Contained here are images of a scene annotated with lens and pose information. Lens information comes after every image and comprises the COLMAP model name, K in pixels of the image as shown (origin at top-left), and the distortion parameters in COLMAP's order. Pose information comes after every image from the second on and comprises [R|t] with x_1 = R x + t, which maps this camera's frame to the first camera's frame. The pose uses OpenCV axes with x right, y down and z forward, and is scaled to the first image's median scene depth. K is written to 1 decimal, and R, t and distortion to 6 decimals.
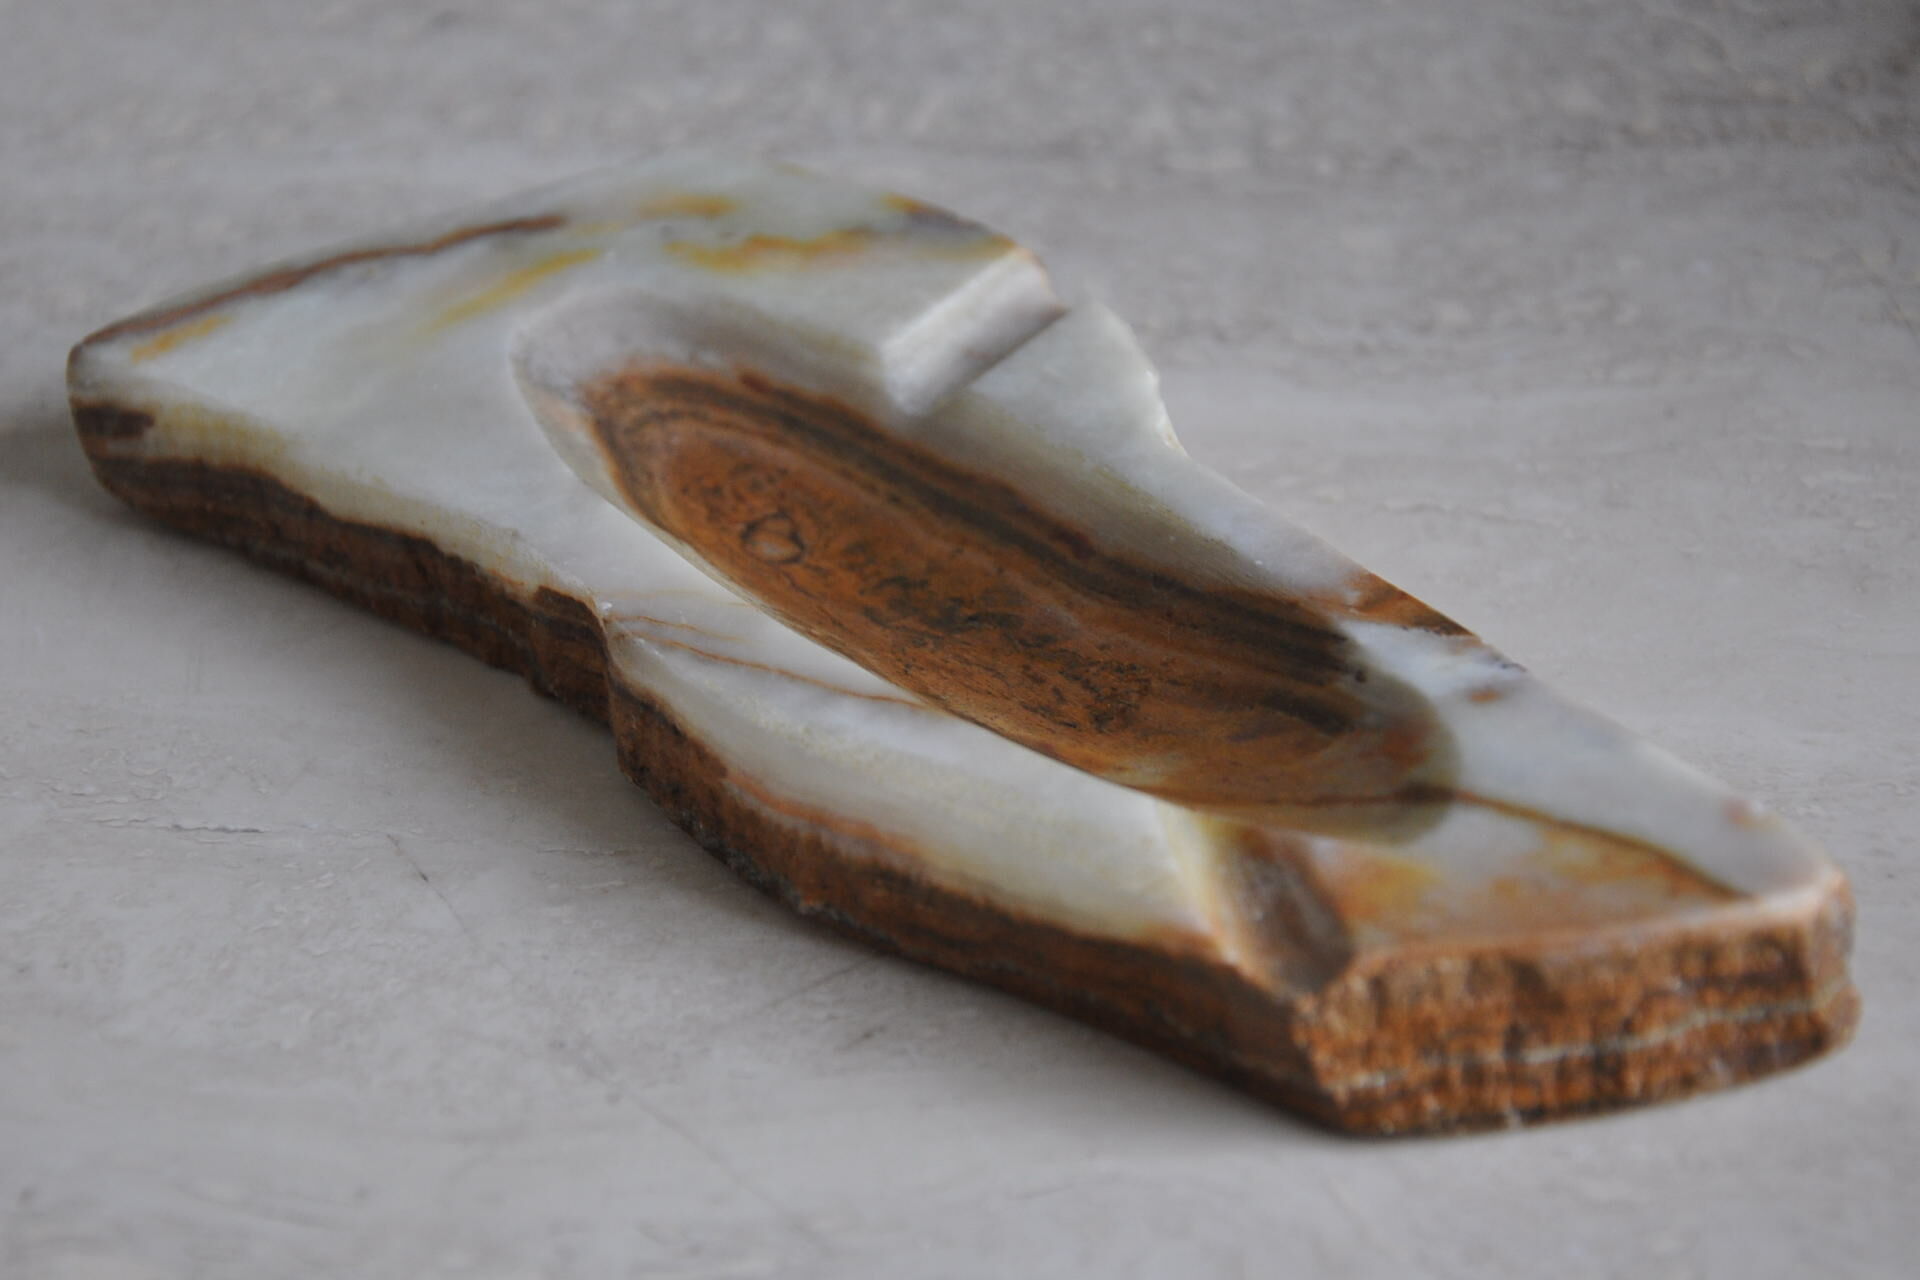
lens RADIAL K [[4876.3, 0, 960.0], [0, 4876.3, 640.0], [0, 0, 1]] dist [-0.042480, 0.790641]
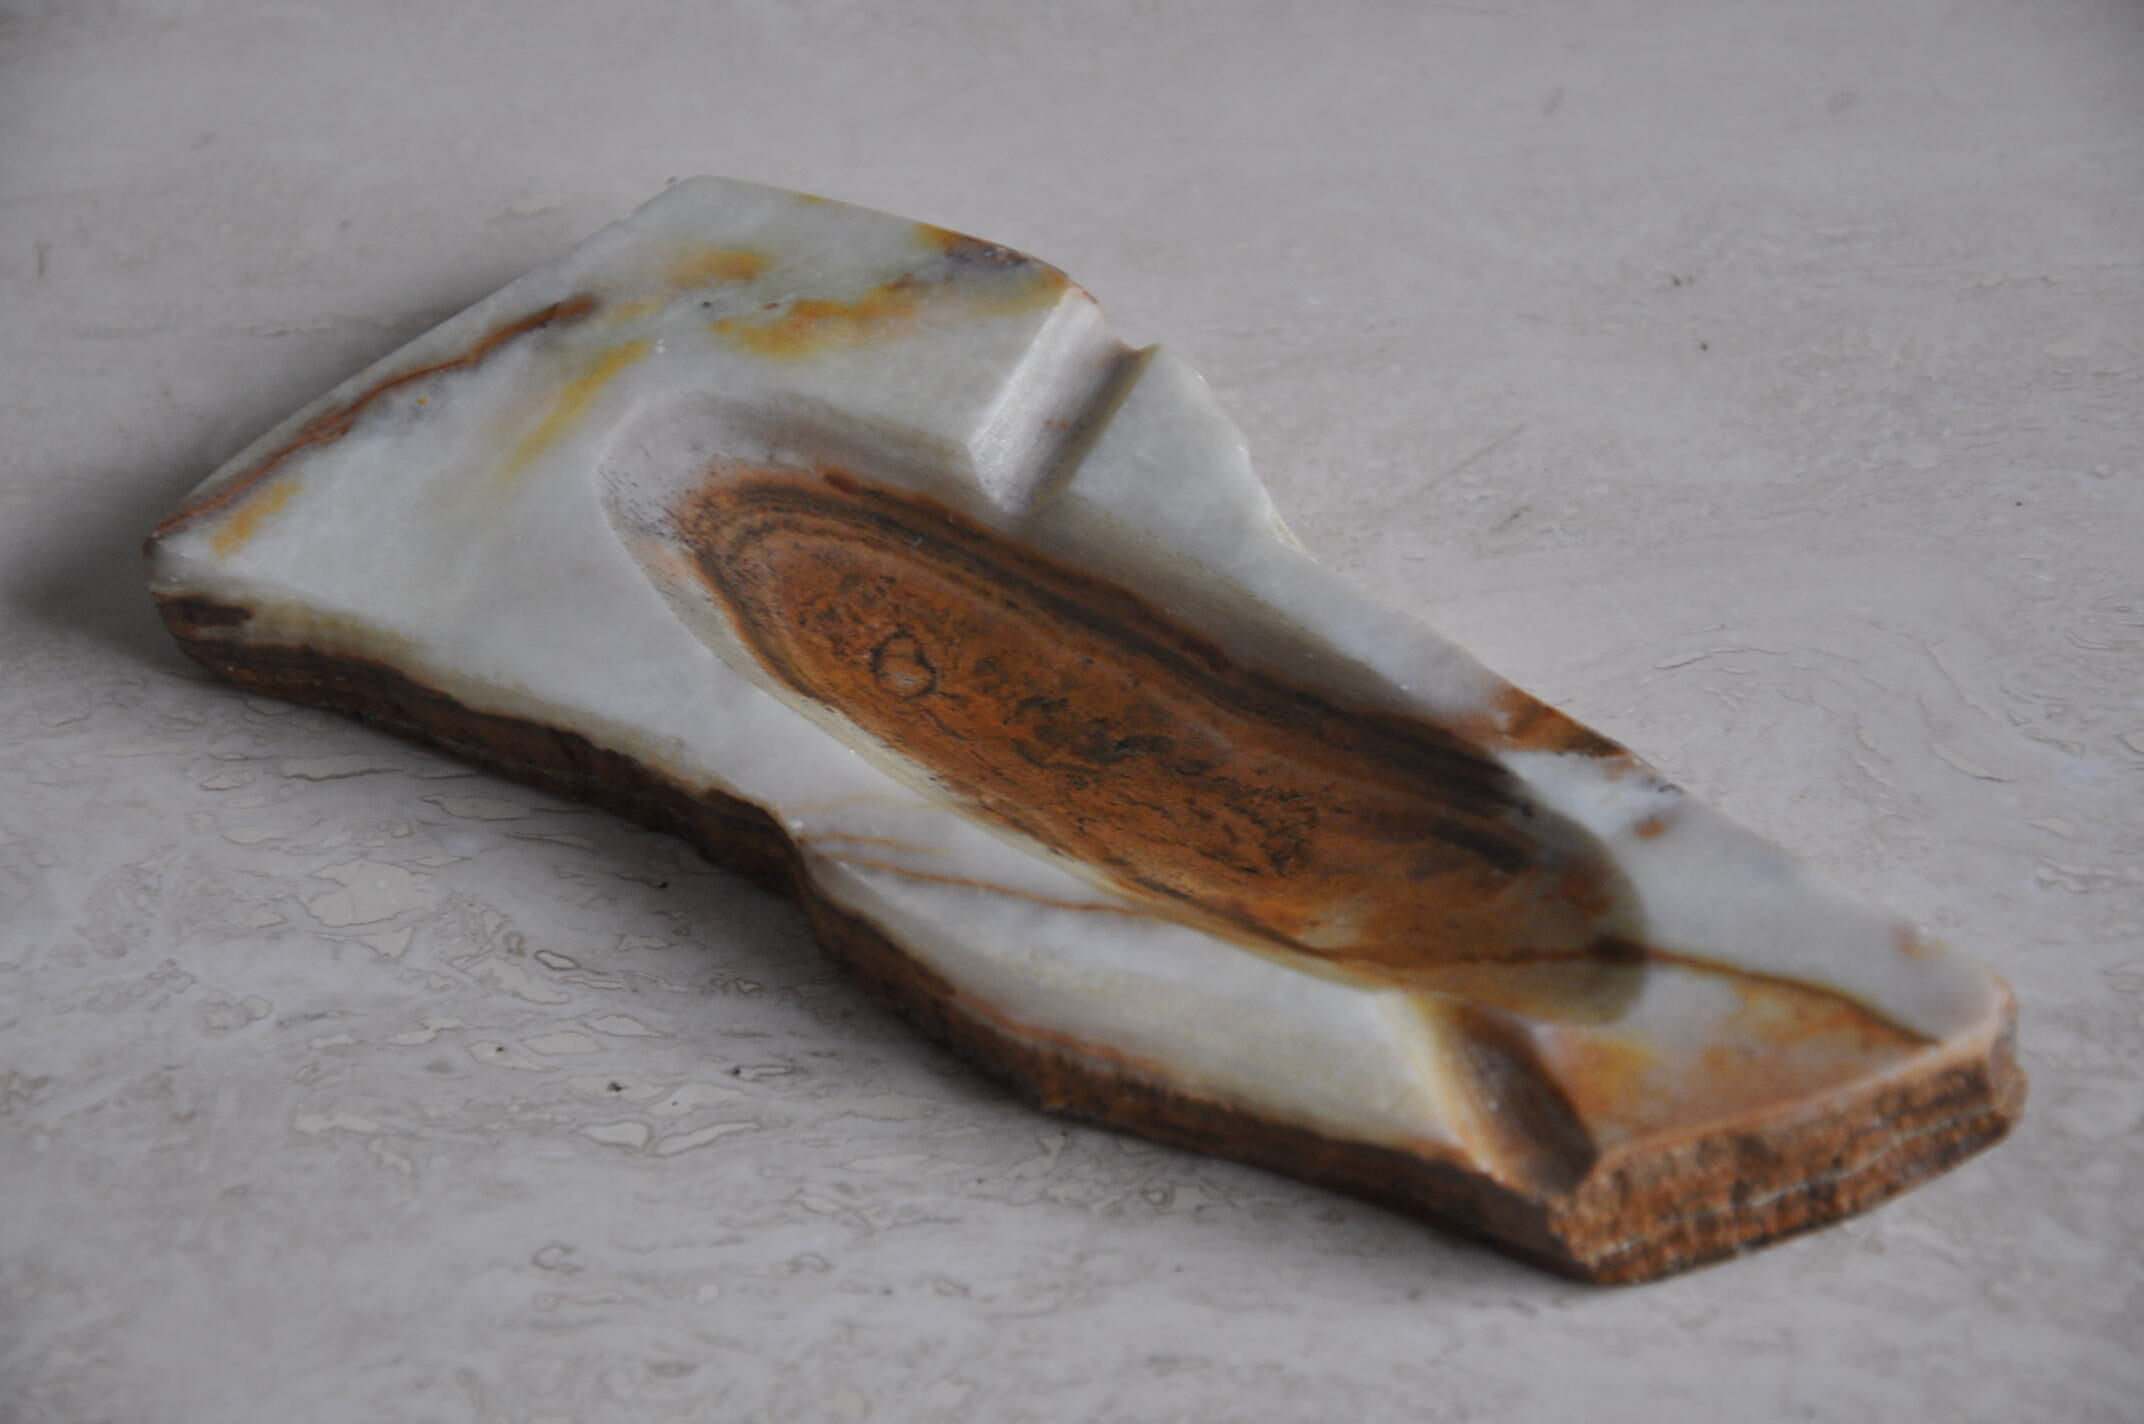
lens RADIAL K [[6795.0, 0, 1072.0], [0, 6795.0, 712.0], [0, 0, 1]] dist [0.119590, -0.076609]
pose [[0.981453, -0.157801, 0.108854, -0.166818], [0.122163, 0.952422, 0.279229, -0.422193], [-0.147738, -0.260752, 0.954035, -0.382132]]
